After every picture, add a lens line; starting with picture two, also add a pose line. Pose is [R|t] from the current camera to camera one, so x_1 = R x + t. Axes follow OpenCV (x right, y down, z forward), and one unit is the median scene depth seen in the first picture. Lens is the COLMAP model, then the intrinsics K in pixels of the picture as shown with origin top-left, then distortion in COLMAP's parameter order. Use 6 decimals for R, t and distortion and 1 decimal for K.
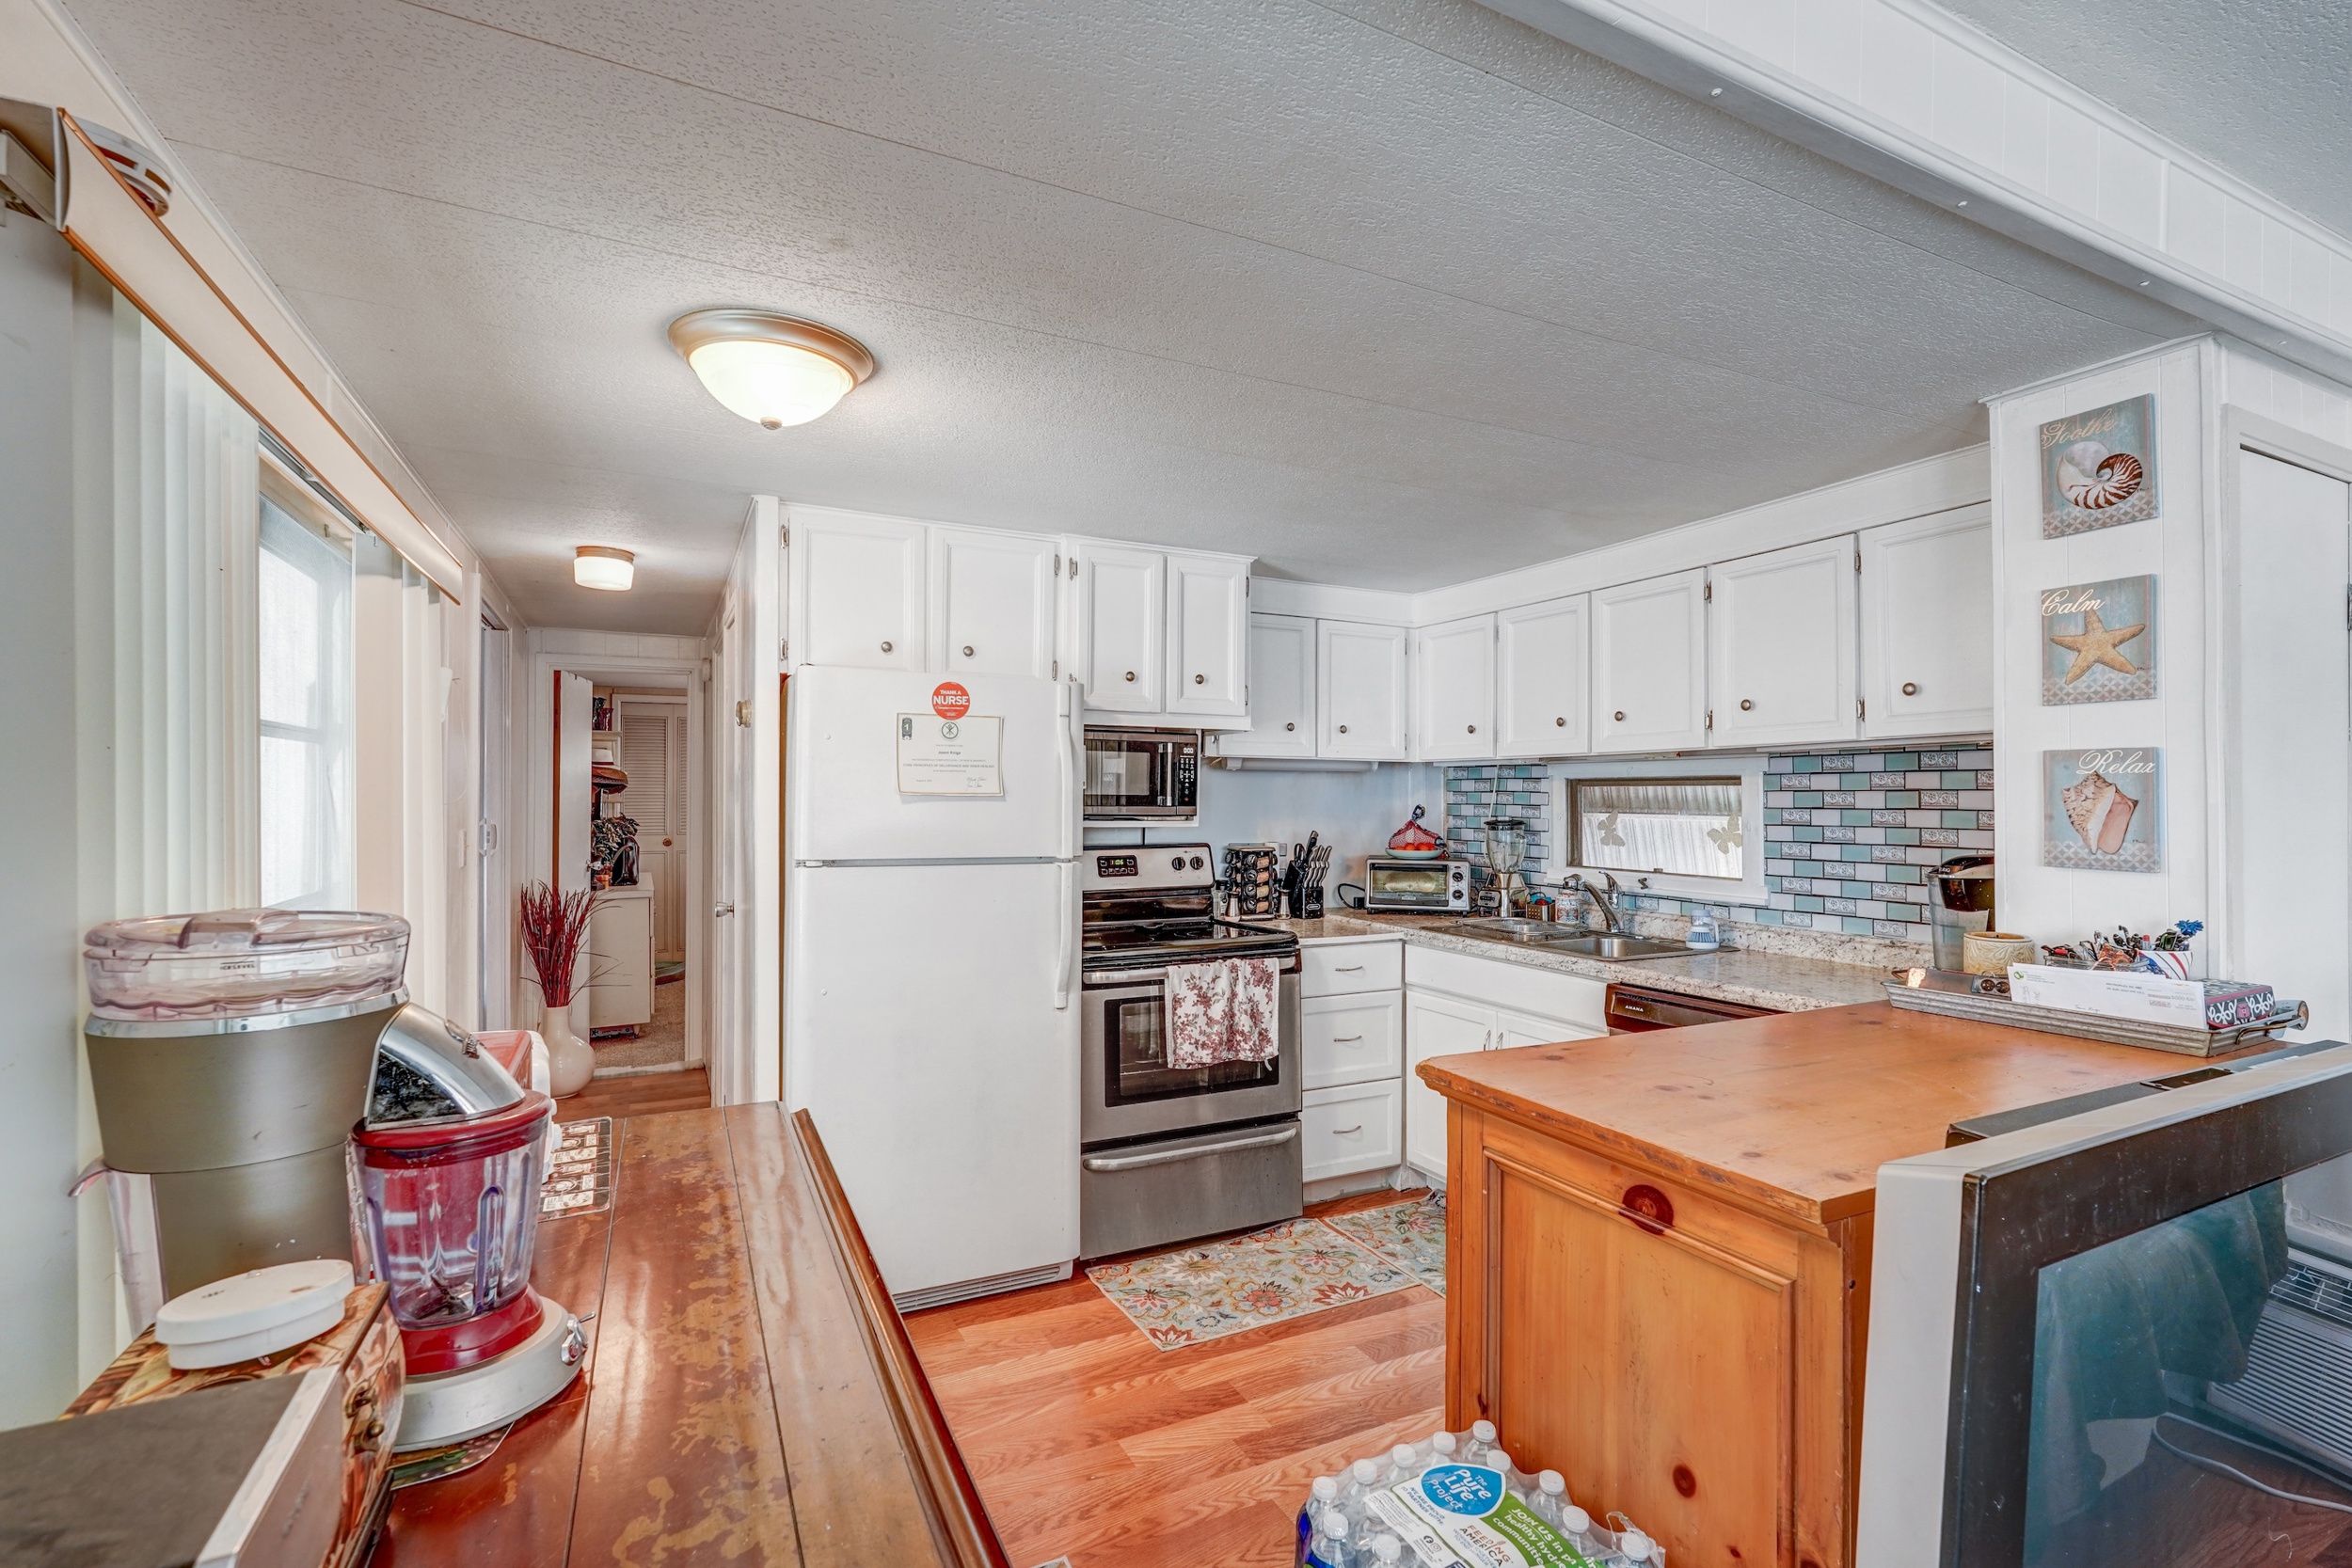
lens RADIAL K [[1053.5, 0, 1180.2], [0, 1053.5, 774.7], [0, 0, 1]] dist [-0.012023, 0.007539]
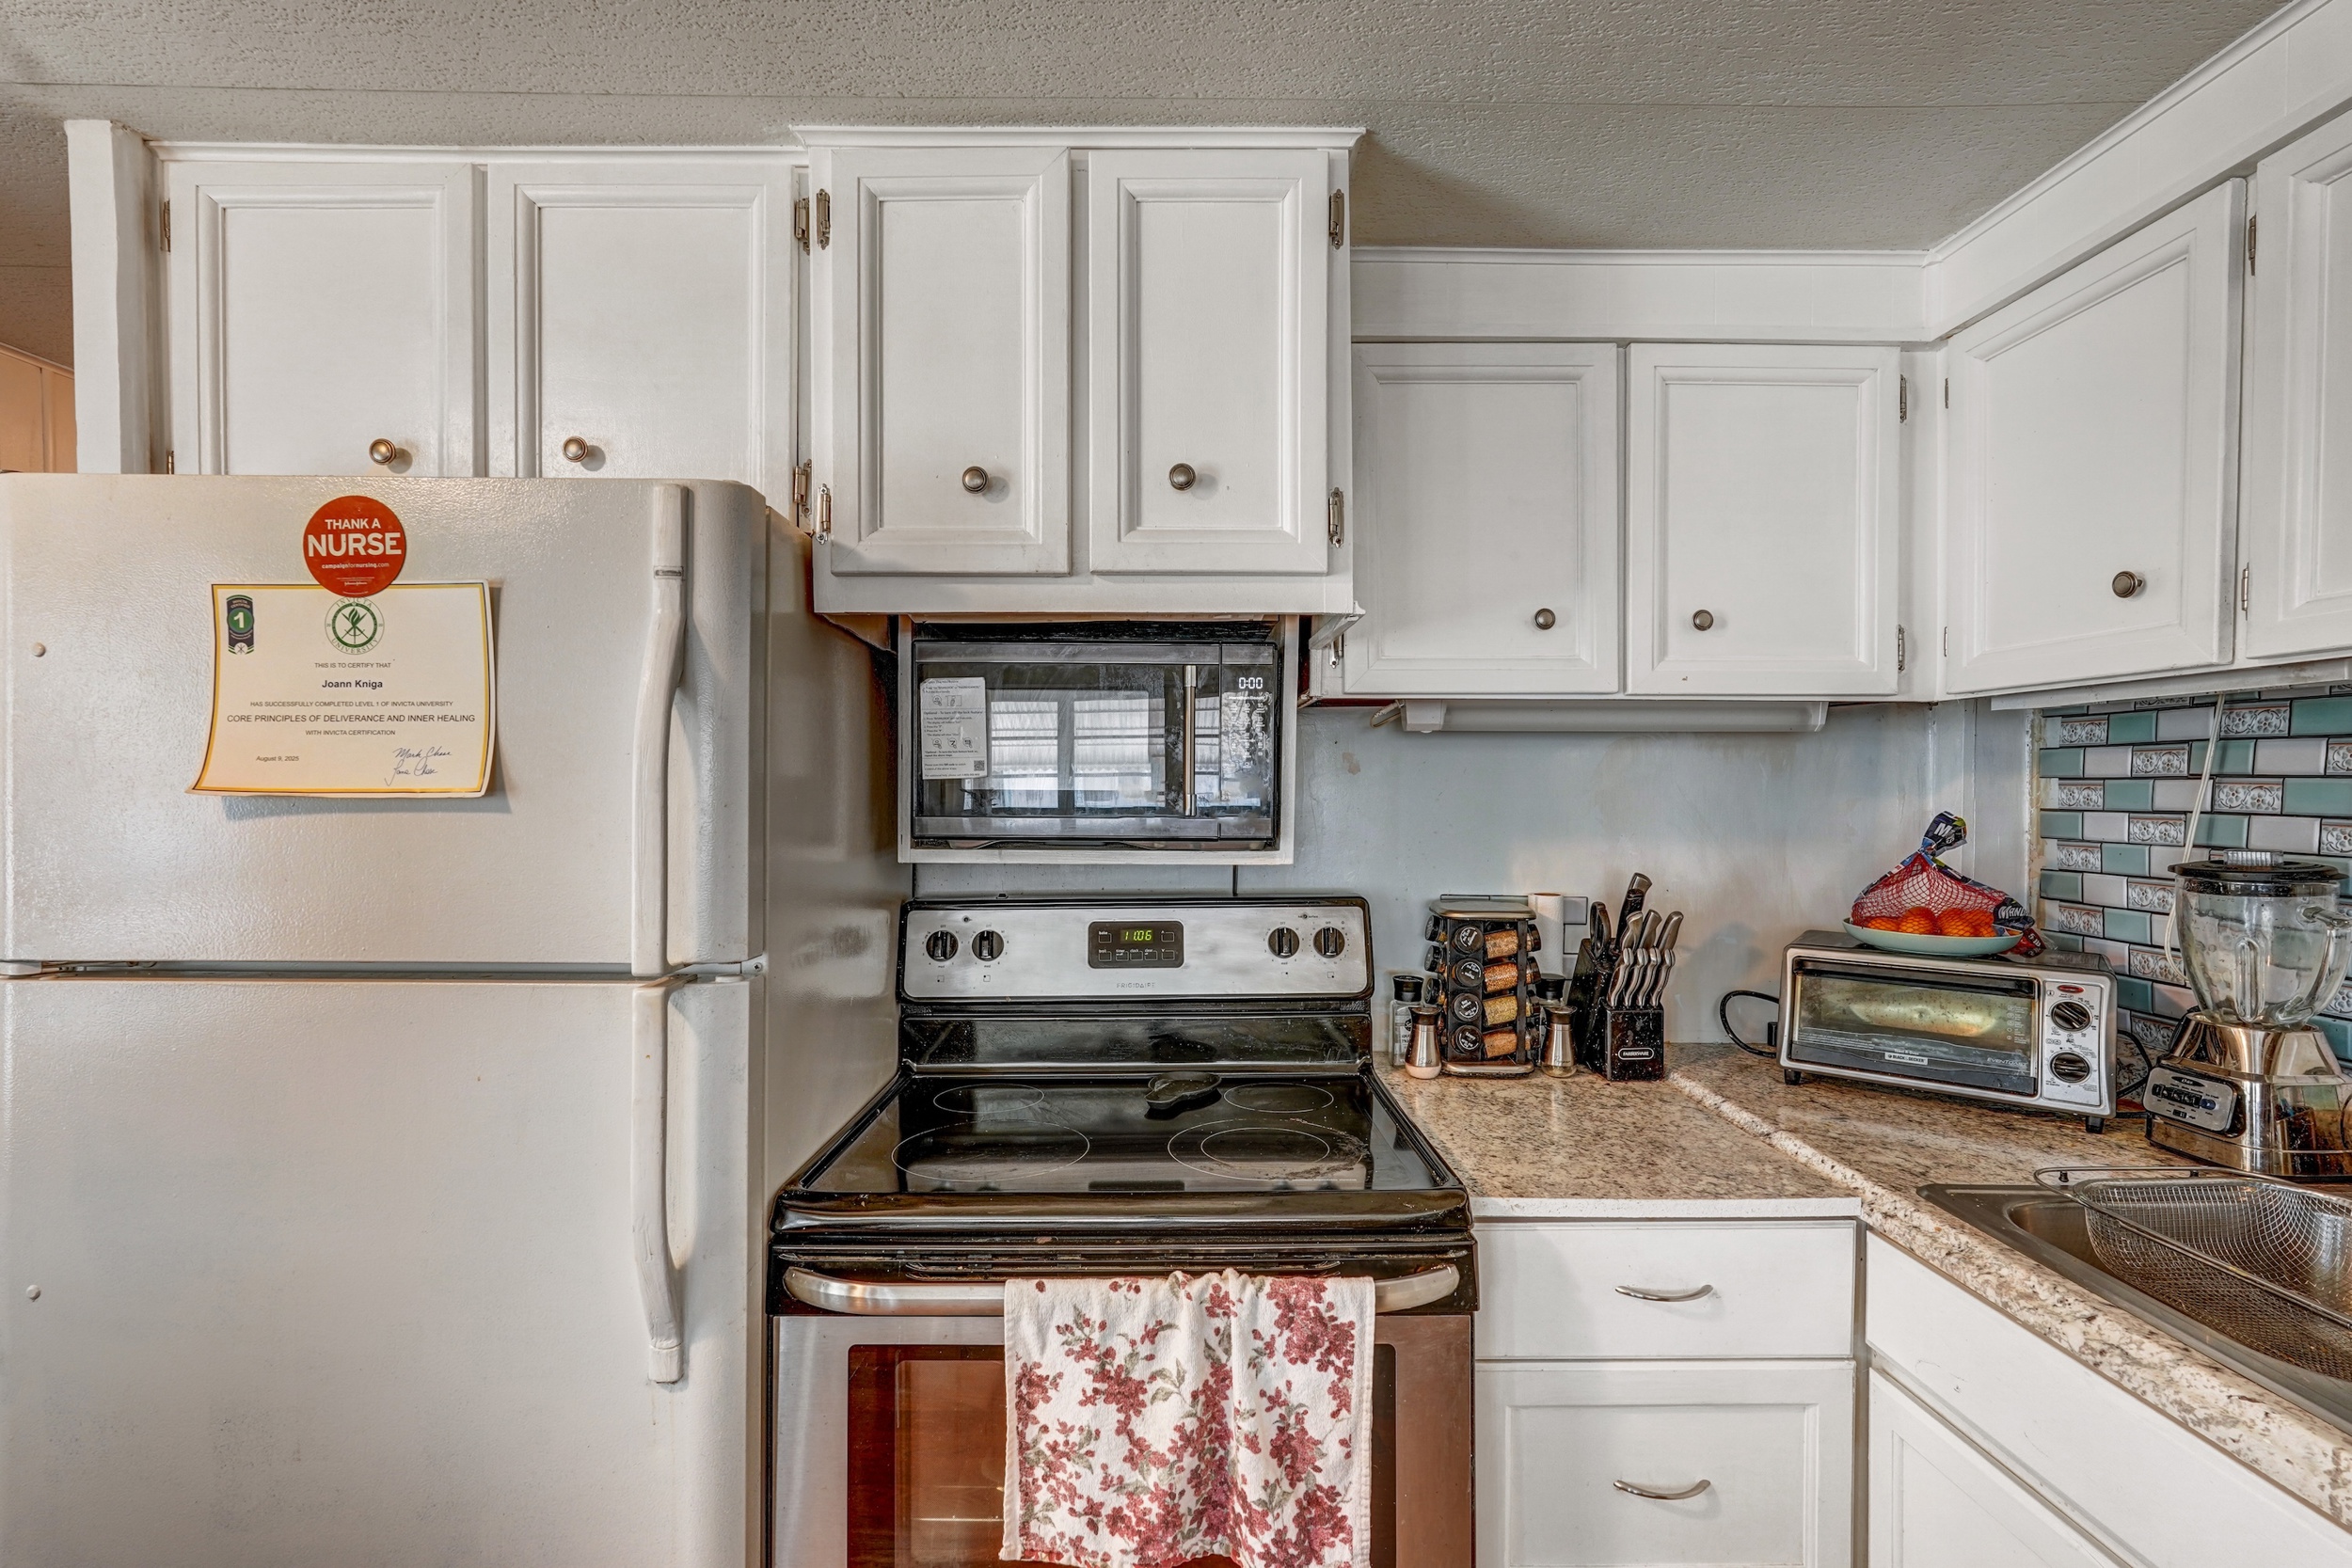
lens RADIAL K [[1060.4, 0, 1174.8], [0, 1060.4, 799.9], [0, 0, 1]] dist [-0.011692, 0.008634]
pose [[0.898733, 0.000783, -0.438496, 0.150752], [0.012942, 0.999515, 0.028311, 0.009825], [0.438306, -0.031119, 0.898287, 0.558277]]
